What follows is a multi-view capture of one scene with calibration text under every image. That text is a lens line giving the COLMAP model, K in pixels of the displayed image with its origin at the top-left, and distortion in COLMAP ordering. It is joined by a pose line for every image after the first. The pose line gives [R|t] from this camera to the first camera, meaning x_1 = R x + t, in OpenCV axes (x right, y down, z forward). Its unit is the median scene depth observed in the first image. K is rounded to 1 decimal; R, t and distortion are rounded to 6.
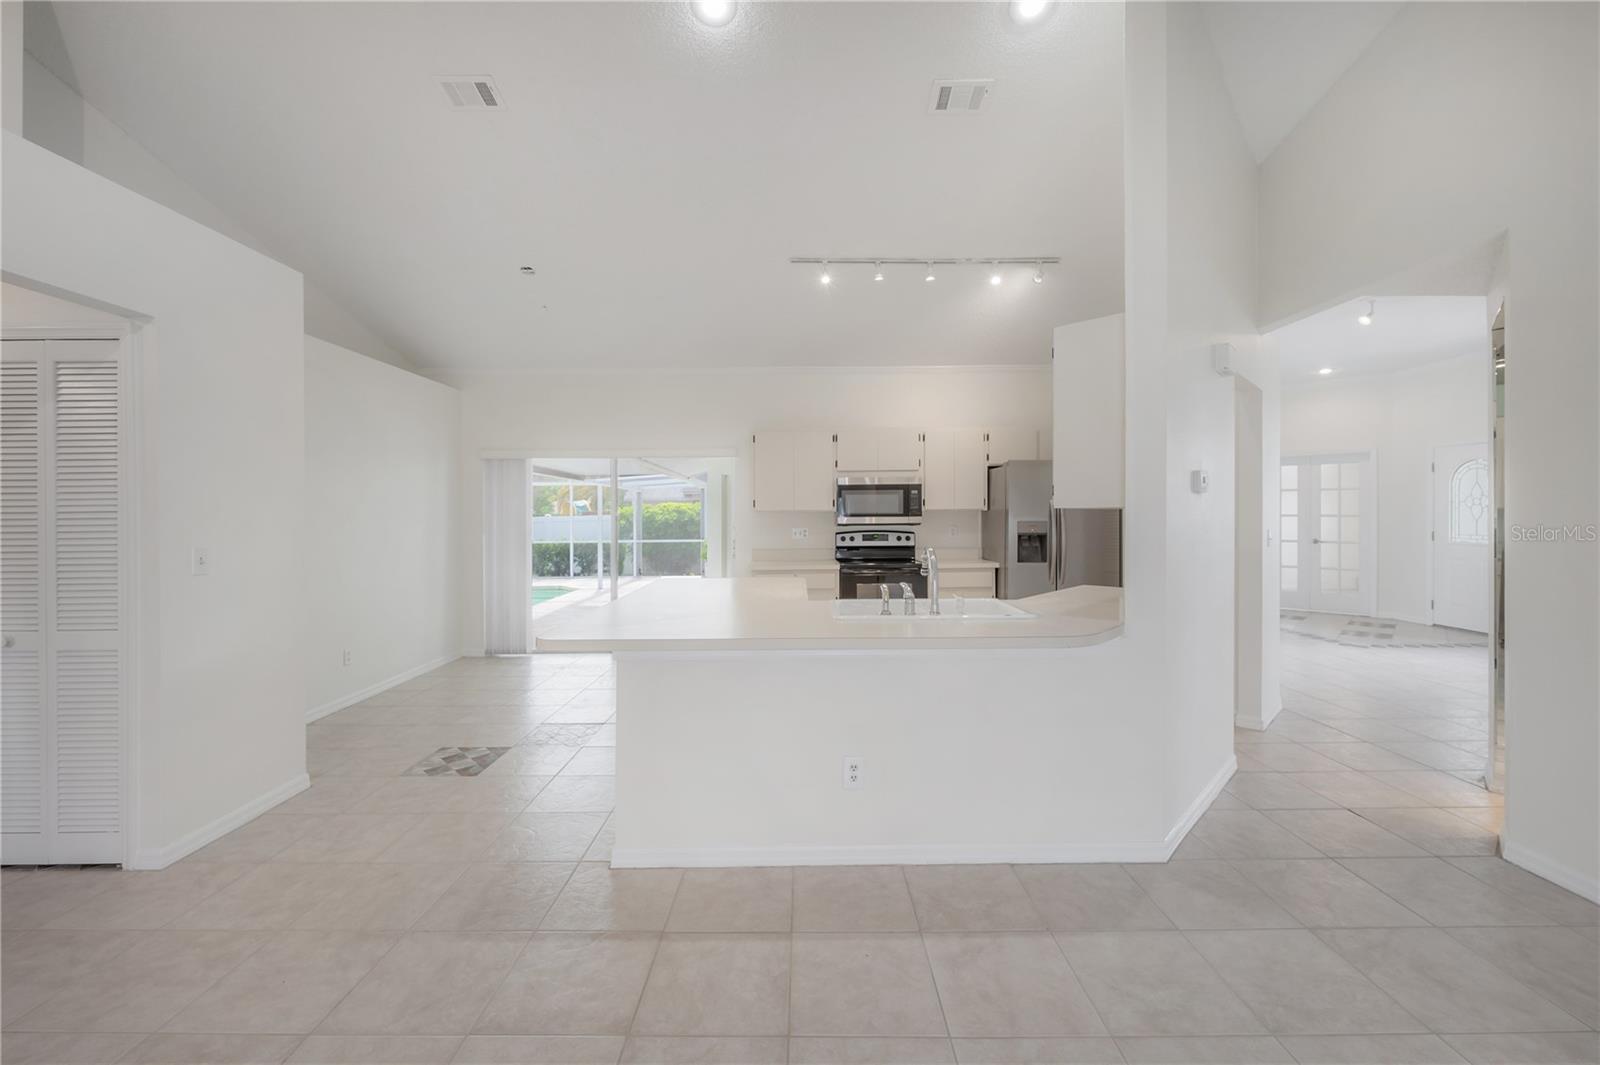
lens RADIAL K [[642.3, 0, 802.0], [0, 642.3, 519.6], [0, 0, 1]] dist [-0.006364, 0.001162]
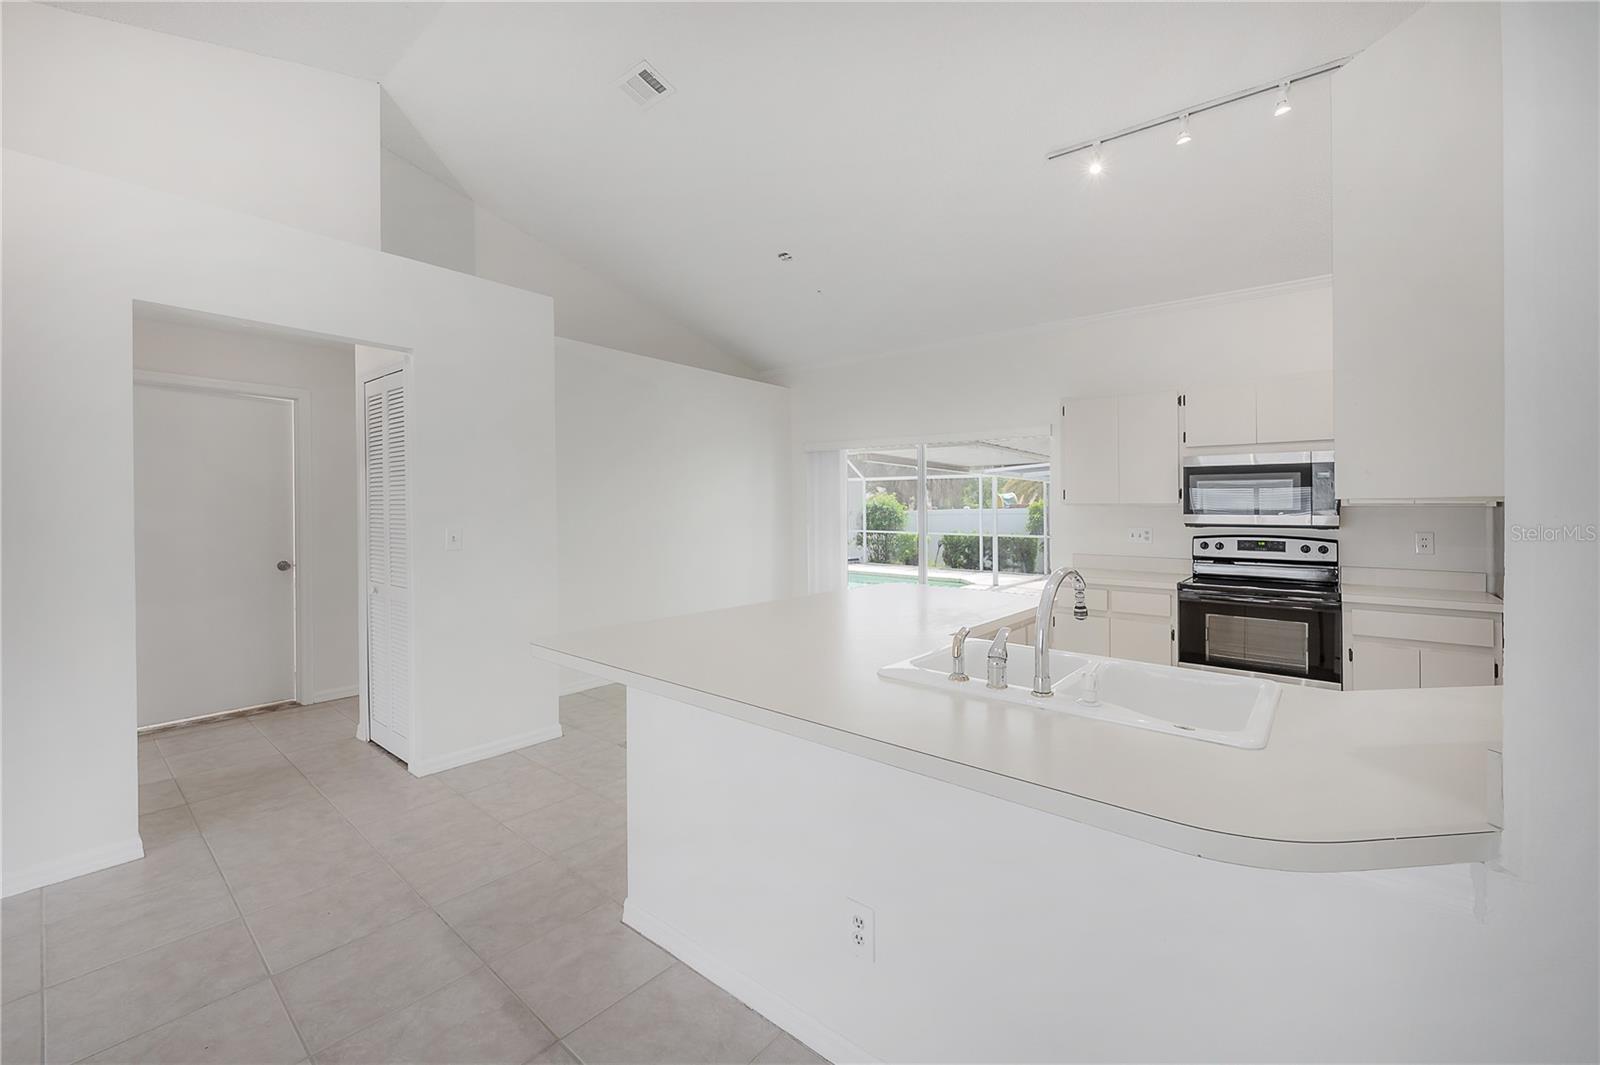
lens RADIAL K [[642.3, 0, 828.0], [0, 642.3, 504.6], [0, 0, 1]] dist [-0.006364, 0.001162]
pose [[0.775091, 0.008069, -0.631798, 0.189425], [-0.016383, 0.999839, -0.007329, -0.002408], [0.631637, 0.016032, 0.775098, 0.216622]]
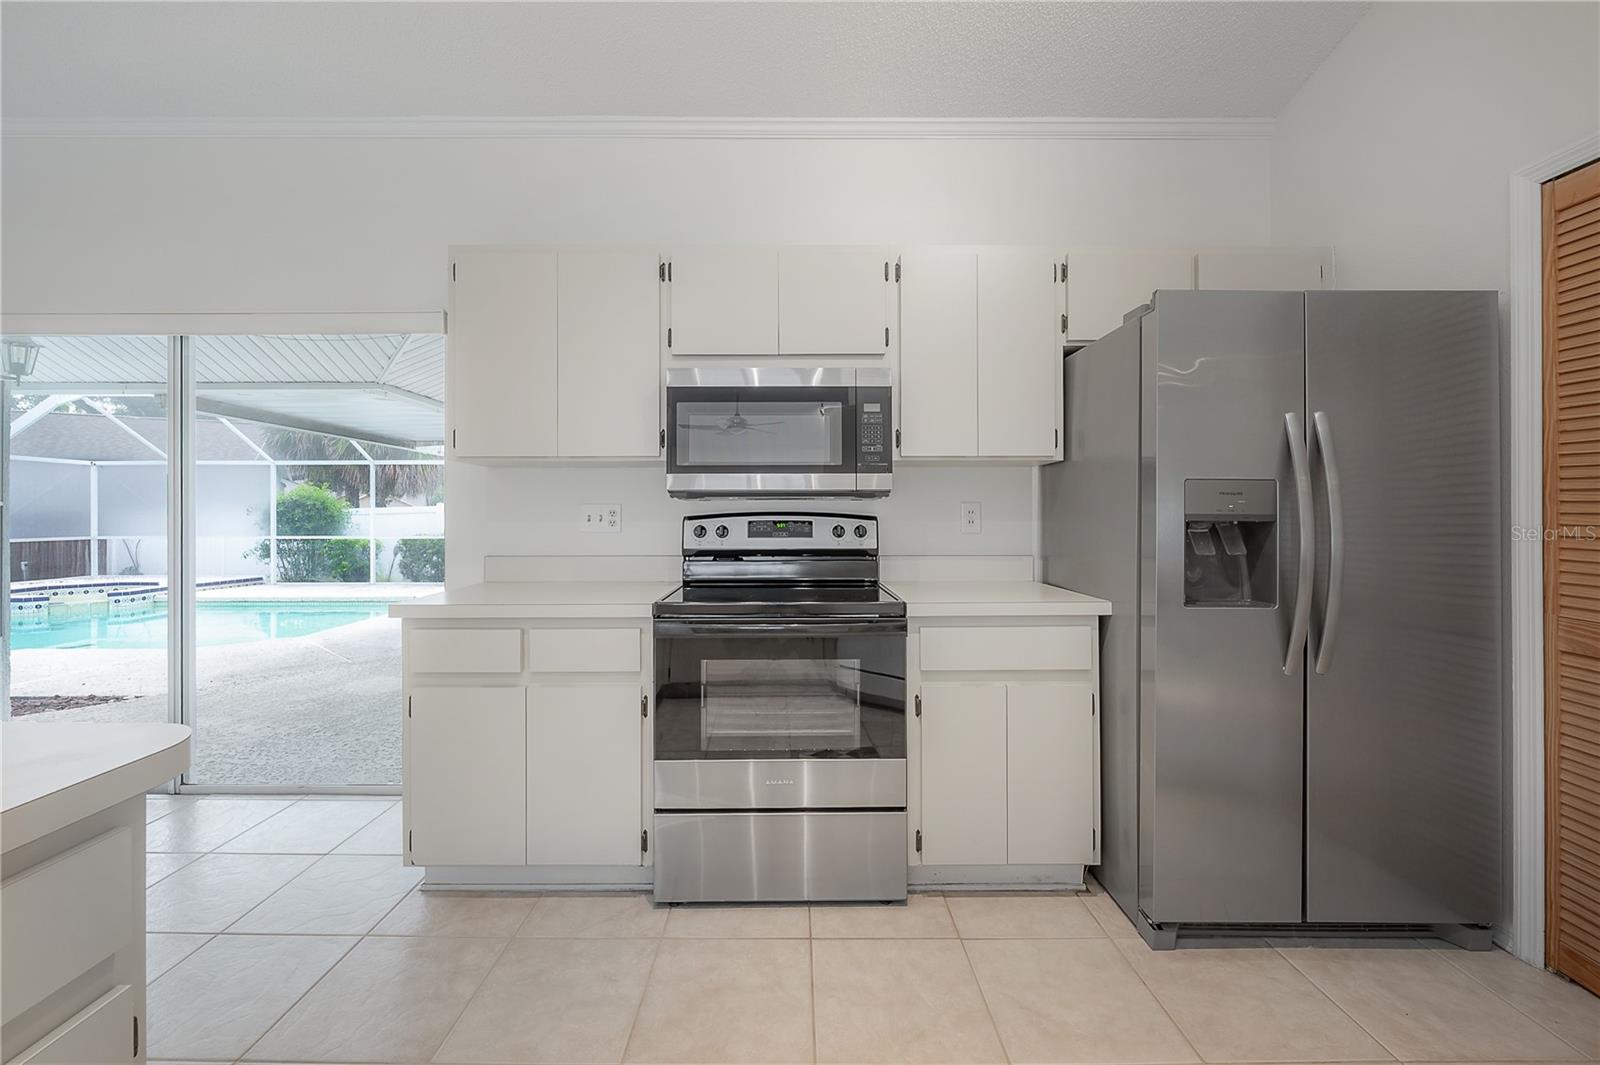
lens RADIAL K [[642.3, 0, 790.5], [0, 642.3, 491.7], [0, 0, 1]] dist [-0.006364, 0.001162]
pose [[0.999847, 0.006470, -0.016222, 0.130436], [-0.007115, 0.999174, -0.040015, 0.021167], [0.015949, 0.040124, 0.999067, 0.608757]]
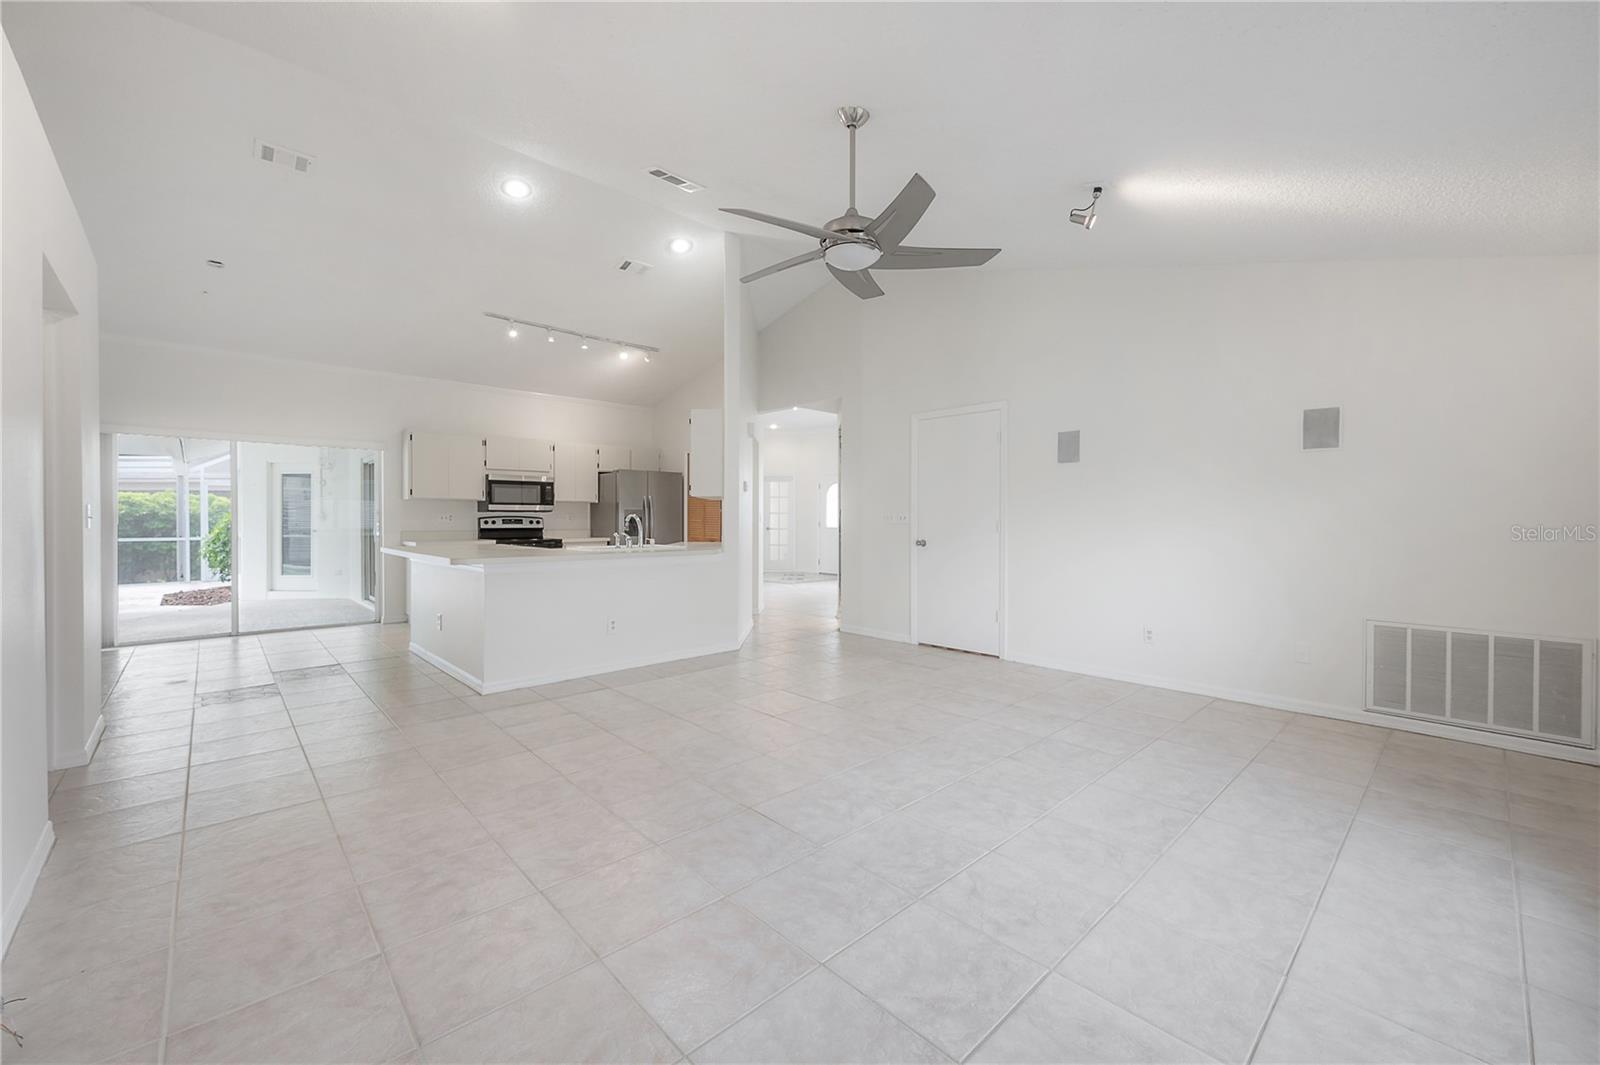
lens RADIAL K [[642.3, 0, 806.4], [0, 642.3, 516.9], [0, 0, 1]] dist [-0.006364, 0.001162]
pose [[0.723175, 0.010793, 0.690580, -0.360791], [-0.001881, 0.999905, -0.013658, 0.035894], [-0.690662, 0.008578, 0.723127, -0.355176]]
